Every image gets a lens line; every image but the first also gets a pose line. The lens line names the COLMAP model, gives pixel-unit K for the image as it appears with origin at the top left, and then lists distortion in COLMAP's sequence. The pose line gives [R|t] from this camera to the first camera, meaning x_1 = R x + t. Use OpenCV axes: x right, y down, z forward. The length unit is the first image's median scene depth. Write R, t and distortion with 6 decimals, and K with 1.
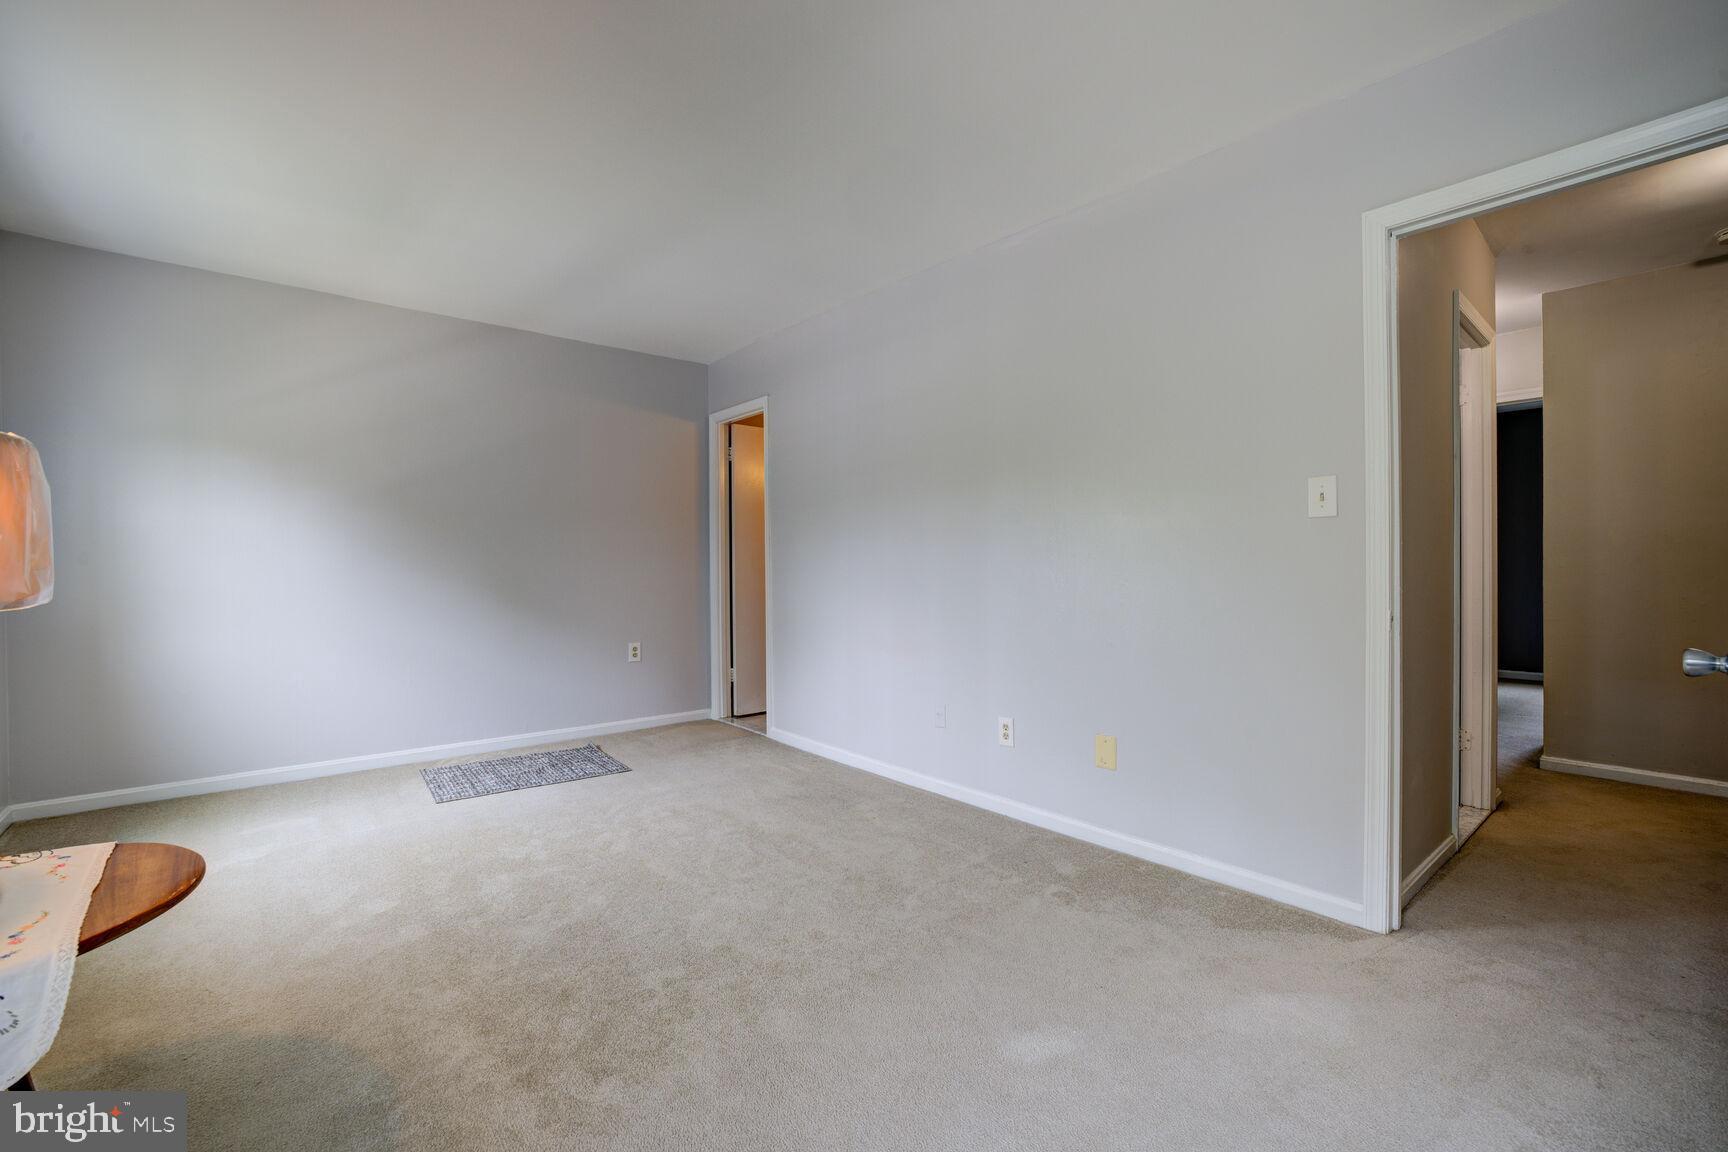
lens RADIAL K [[731.0, 0, 859.6], [0, 731.0, 577.4], [0, 0, 1]] dist [0.000630, 0.000161]
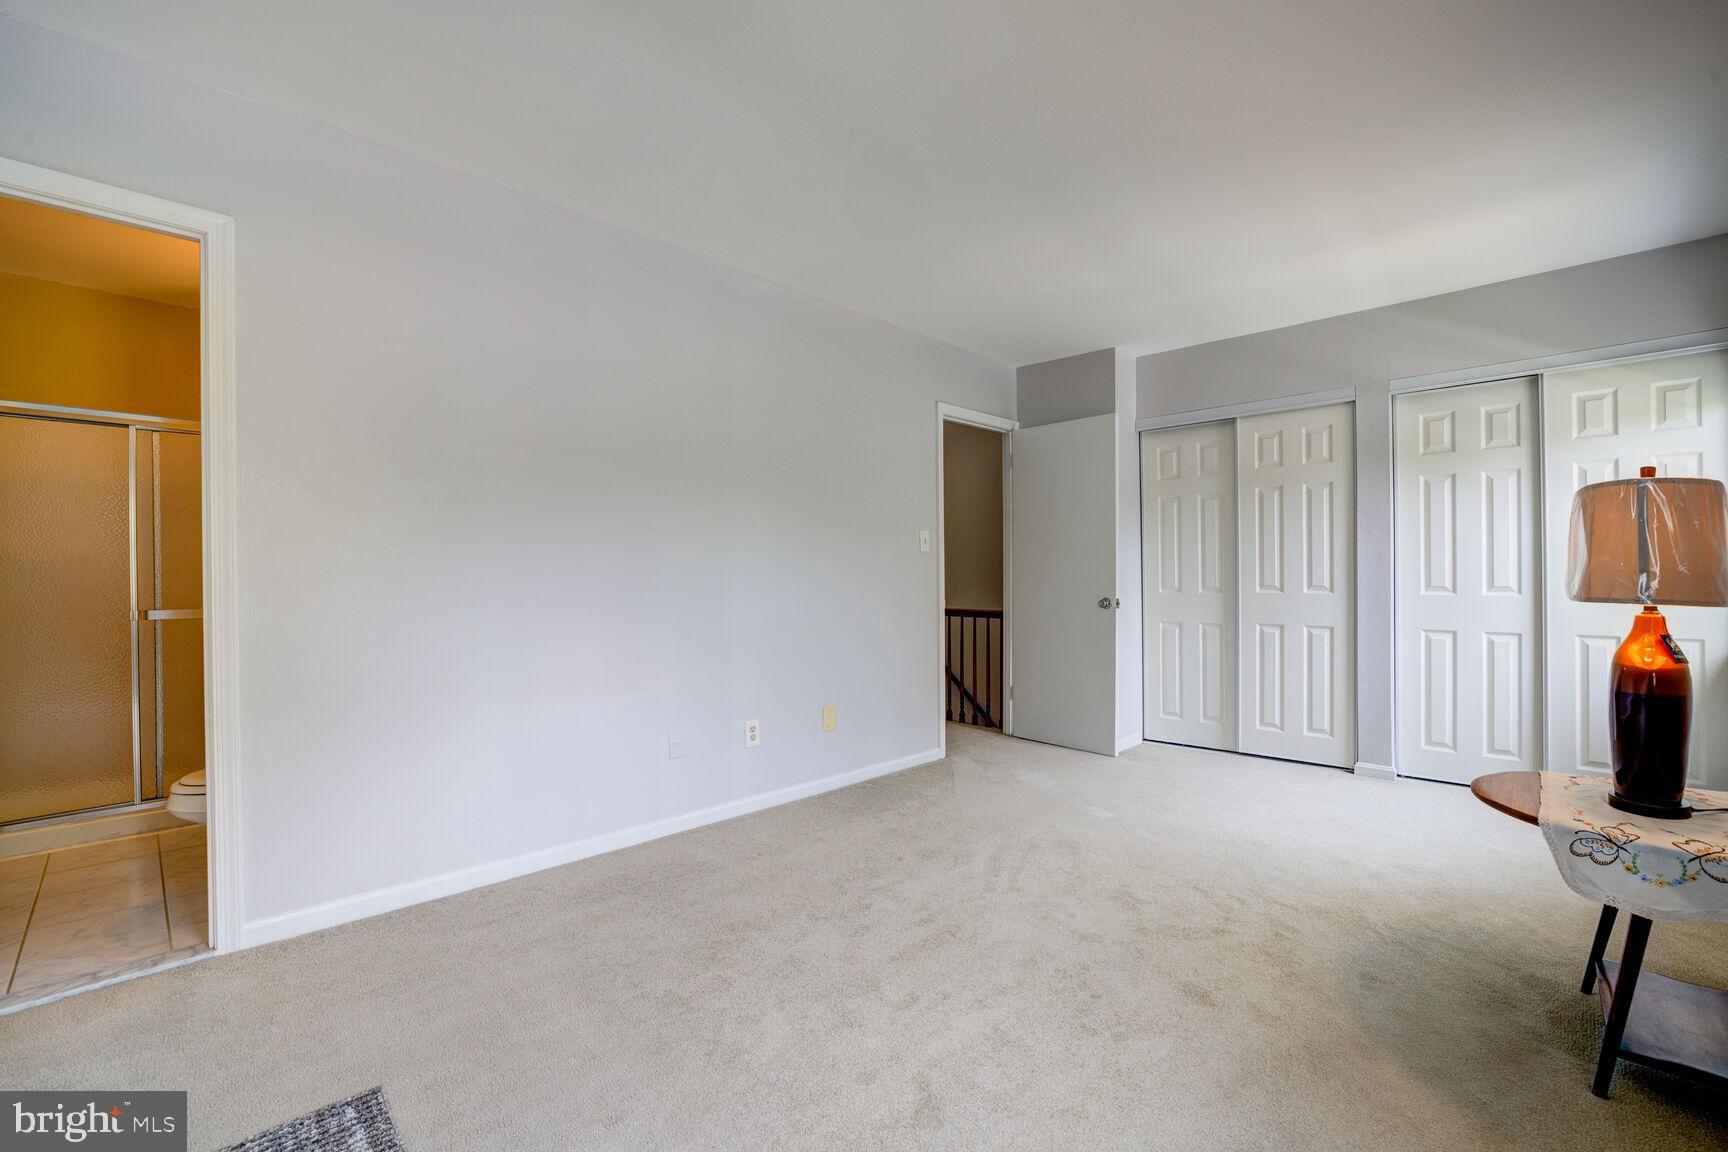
lens RADIAL K [[731.0, 0, 859.0], [0, 731.0, 573.2], [0, 0, 1]] dist [0.000630, 0.000161]
pose [[-0.074074, -0.010125, 0.997201, -0.864629], [-0.006724, 0.999931, 0.009653, -0.032020], [-0.997230, -0.005990, -0.074137, 0.926666]]
